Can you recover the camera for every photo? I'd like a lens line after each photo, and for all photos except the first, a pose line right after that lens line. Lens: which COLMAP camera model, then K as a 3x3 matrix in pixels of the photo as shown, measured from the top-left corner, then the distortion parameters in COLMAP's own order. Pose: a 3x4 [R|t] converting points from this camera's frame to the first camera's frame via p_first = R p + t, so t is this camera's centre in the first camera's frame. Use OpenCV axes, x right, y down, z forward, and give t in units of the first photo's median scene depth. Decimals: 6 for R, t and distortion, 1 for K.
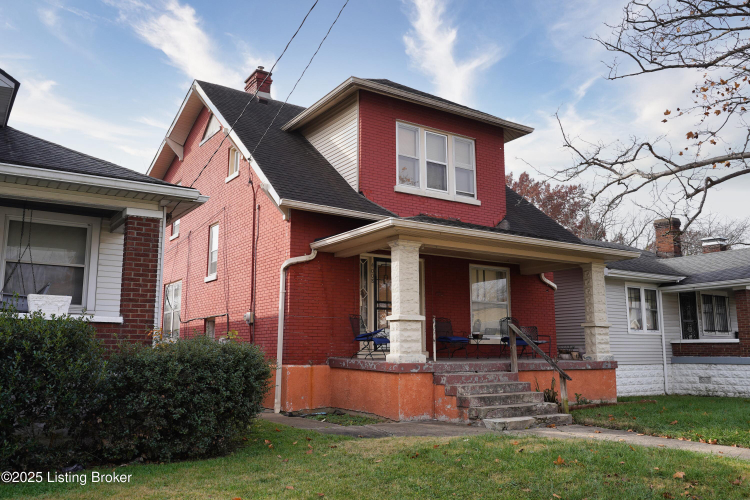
lens RADIAL K [[624.1, 0, 375.0], [0, 624.1, 250.0], [0, 0, 1]] dist [0.005527, 0.000178]
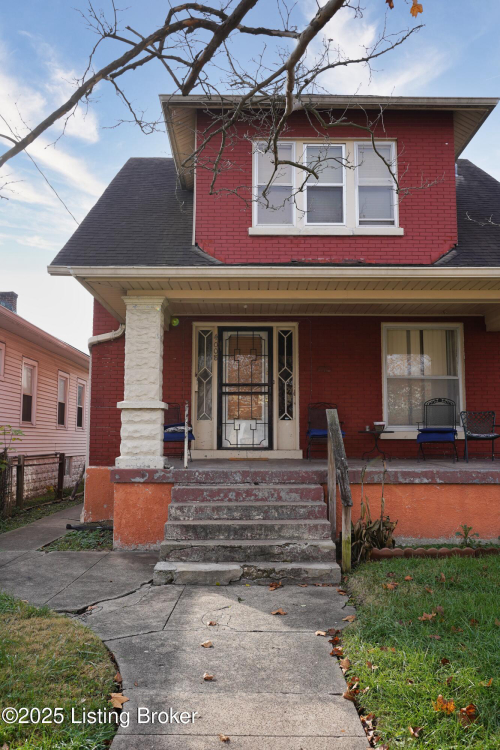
lens RADIAL K [[605.5, 0, 250.0], [0, 605.5, 375.0], [0, 0, 1]] dist [0.004612, -0.002395]
pose [[0.836701, -0.058252, -0.544554, 0.432562], [0.087007, 0.995837, 0.027158, 0.054045], [0.540705, -0.070103, 0.838286, 0.400111]]
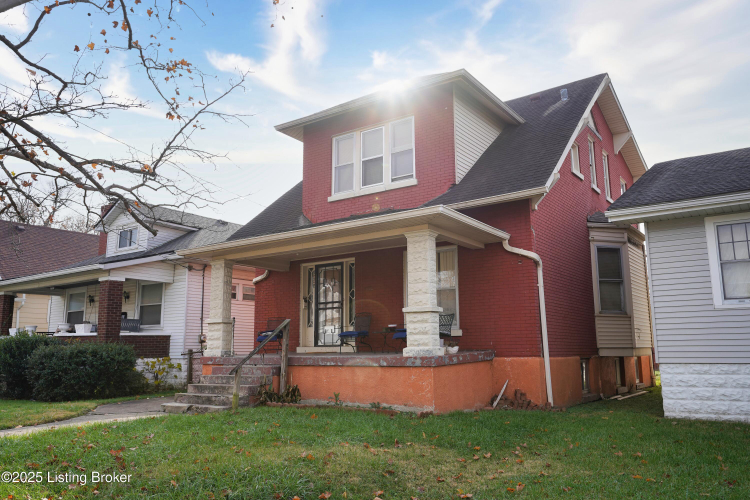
lens RADIAL K [[582.3, 0, 375.0], [0, 582.3, 250.0], [0, 0, 1]] dist [-0.000295, -0.000378]
pose [[0.362581, -0.160363, -0.918052, 1.039500], [0.160995, 0.981052, -0.107783, 0.118861], [0.917941, -0.108722, 0.381528, 0.697795]]
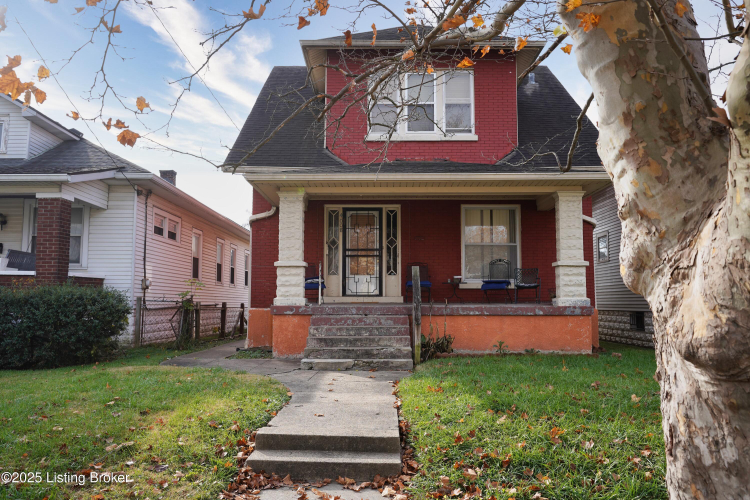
lens RADIAL K [[605.5, 0, 375.0], [0, 605.5, 250.0], [0, 0, 1]] dist [0.004612, -0.002395]
pose [[0.828659, -0.048521, -0.557647, 0.611950], [0.089703, 0.994871, 0.046735, 0.040006], [0.552519, -0.088750, 0.828762, 0.180308]]
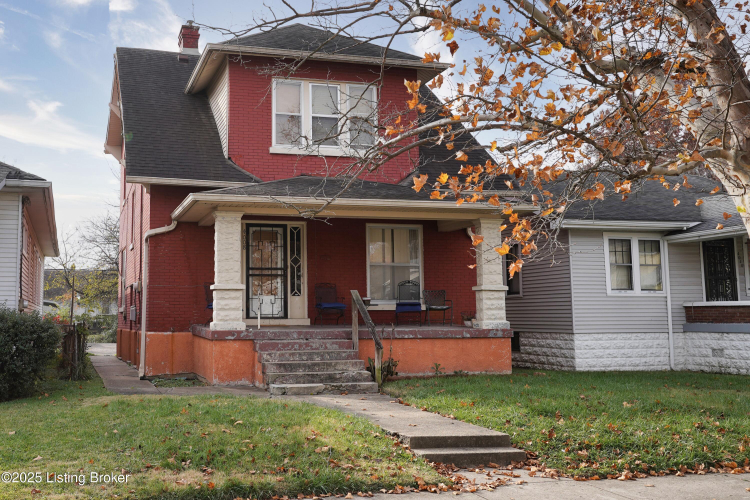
lens RADIAL K [[801.2, 0, 269.0], [0, 801.2, 217.3], [0, 0, 1]] dist [-0.003857, 0.011015]
pose [[0.941176, -0.044119, -0.335025, 0.458033], [0.057249, 0.997927, 0.029411, -0.033009], [0.333033, -0.046860, 0.941750, -0.175802]]
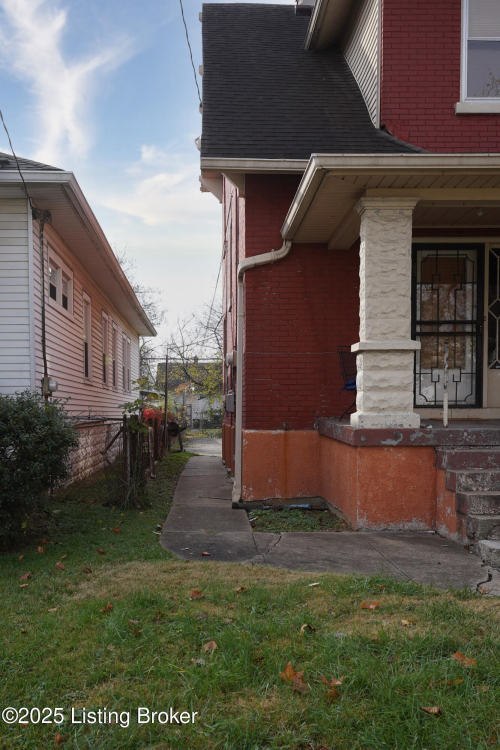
lens RADIAL K [[801.2, 0, 212.5], [0, 801.2, 455.1], [0, 0, 1]] dist [-0.003857, 0.011015]
pose [[0.839782, 0.026325, -0.542285, 0.247544], [0.091414, 0.977708, 0.189026, 0.045701], [0.535172, -0.208313, 0.818655, 0.270826]]
